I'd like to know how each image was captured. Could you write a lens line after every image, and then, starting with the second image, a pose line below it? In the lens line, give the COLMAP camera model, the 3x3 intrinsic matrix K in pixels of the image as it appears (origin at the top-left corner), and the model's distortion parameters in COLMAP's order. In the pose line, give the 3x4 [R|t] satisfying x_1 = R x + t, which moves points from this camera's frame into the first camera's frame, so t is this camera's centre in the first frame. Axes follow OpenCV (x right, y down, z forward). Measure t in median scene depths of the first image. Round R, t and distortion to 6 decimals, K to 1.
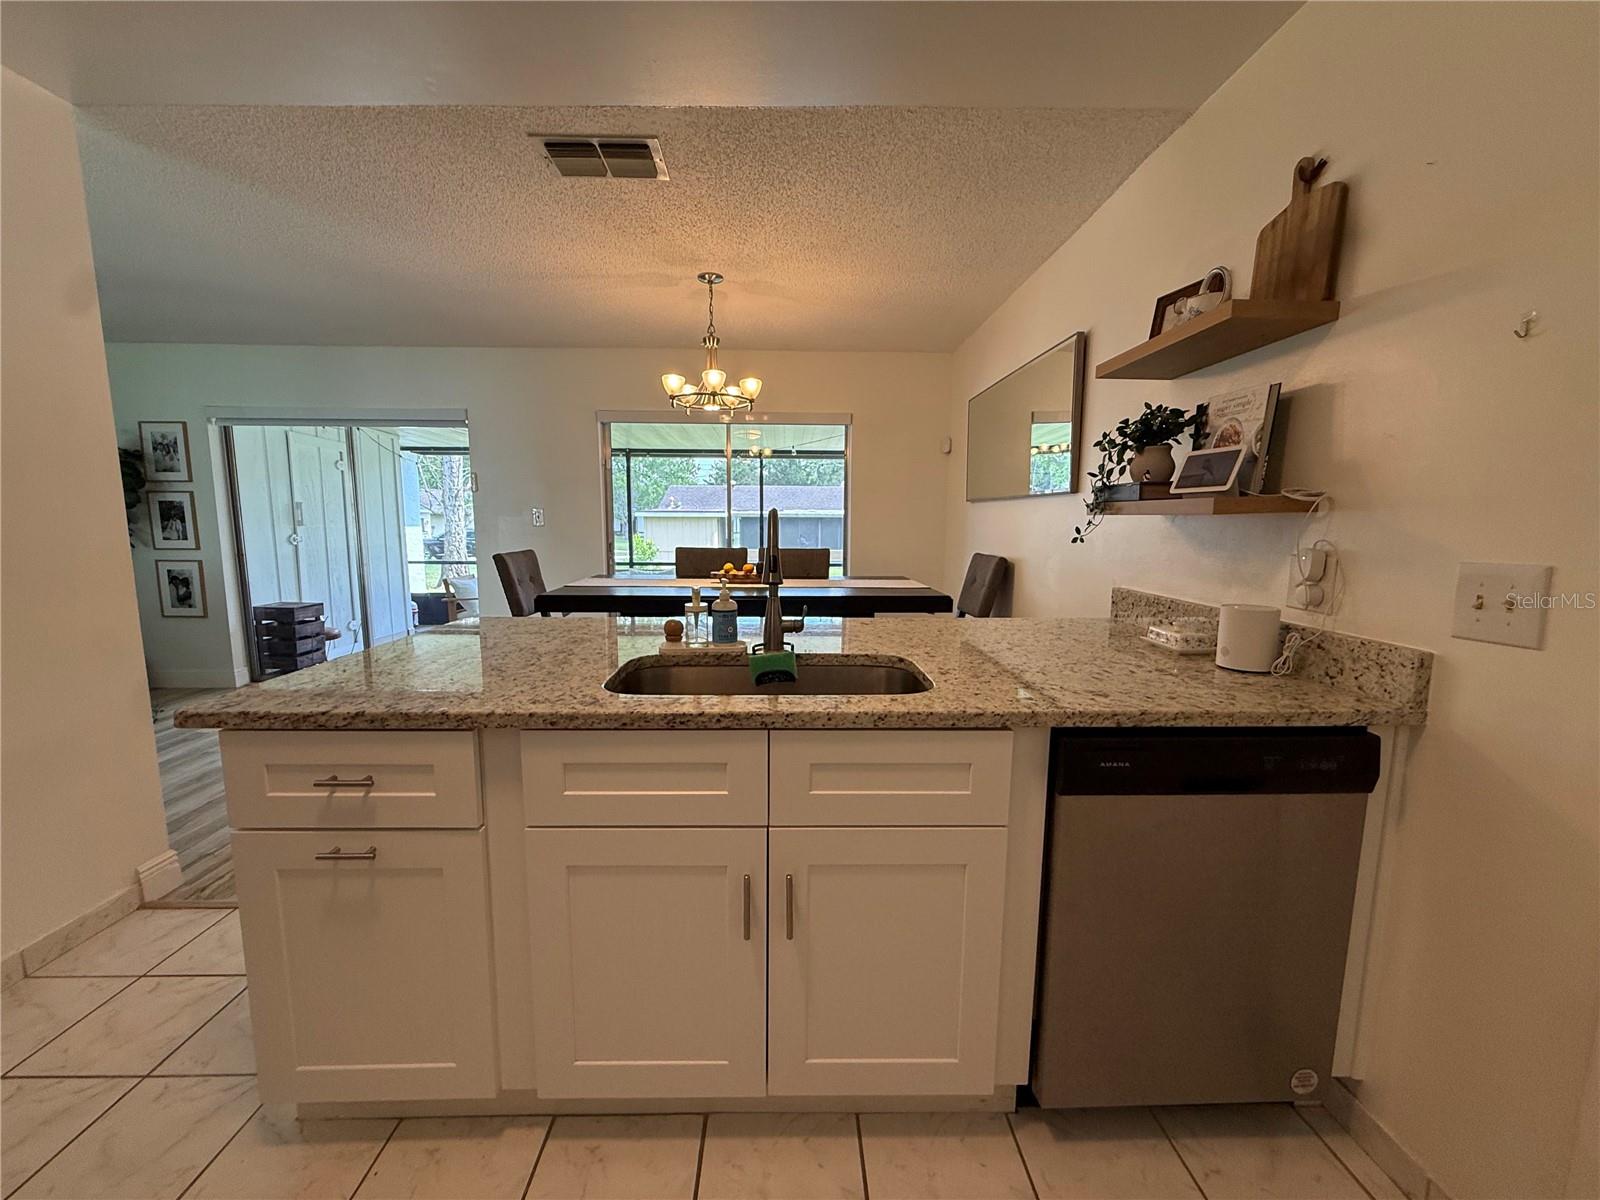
lens RADIAL K [[635.1, 0, 800.0], [0, 635.1, 600.0], [0, 0, 1]] dist [-0.000603, -0.000046]
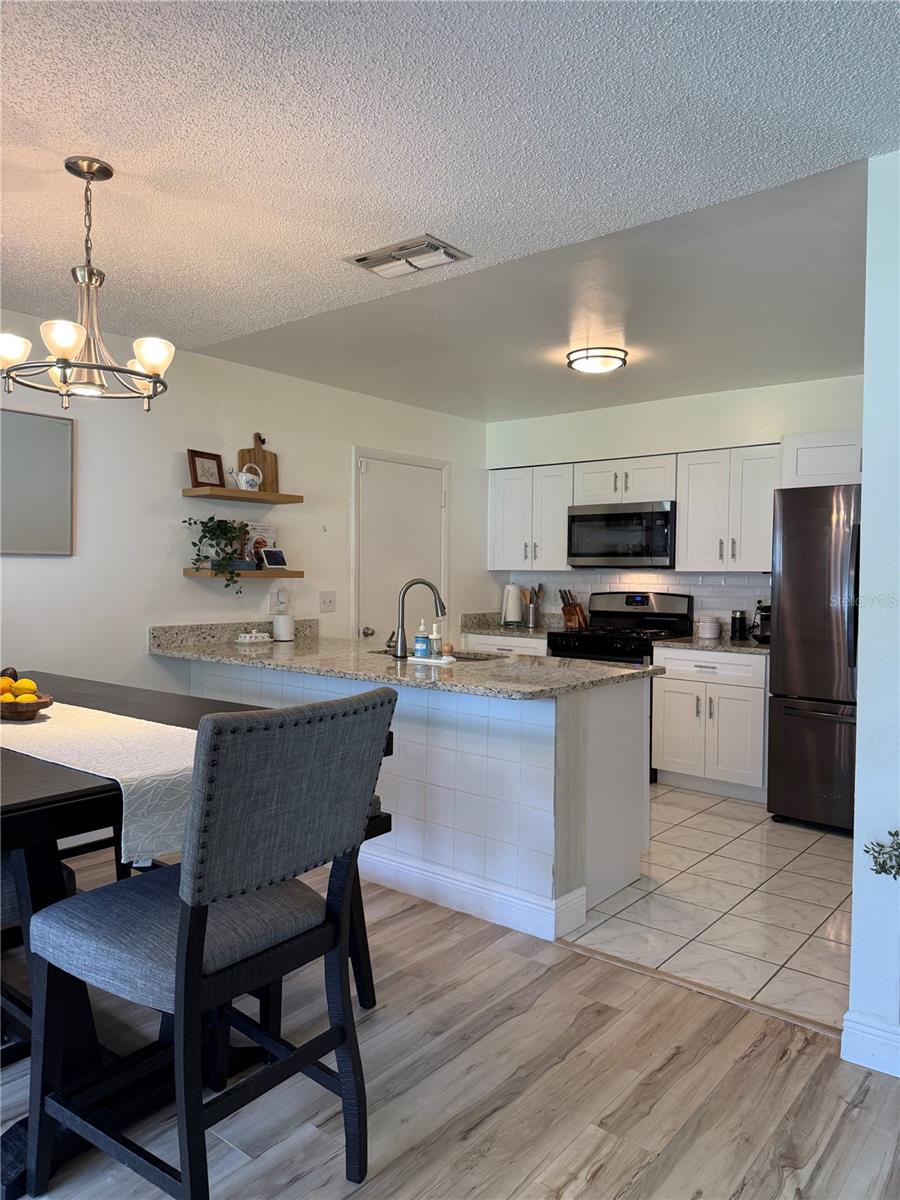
lens RADIAL K [[831.7, 0, 454.5], [0, 831.7, 599.7], [0, 0, 1]] dist [0.143081, -0.235563]
pose [[-0.760834, -0.035068, 0.647998, -0.858439], [0.067599, 0.988824, 0.132883, -0.196932], [-0.645416, 0.144906, -0.749960, 1.367130]]
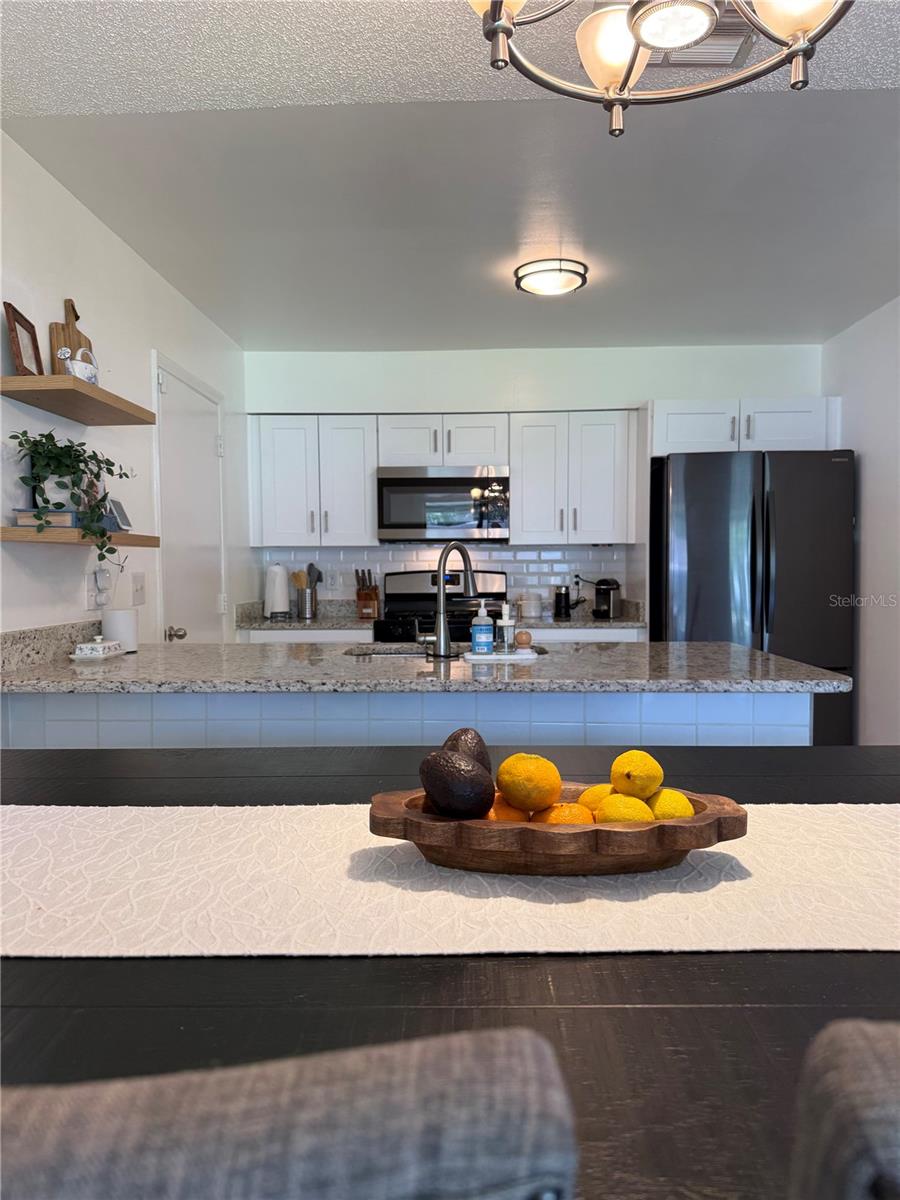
lens RADIAL K [[842.5, 0, 456.3], [0, 842.5, 598.7], [0, 0, 1]] dist [0.055439, -0.072750]
pose [[-0.999306, -0.001079, 0.037235, -0.055070], [0.004972, 0.986774, 0.162027, -0.150259], [-0.036917, 0.162100, -0.986083, 1.334916]]
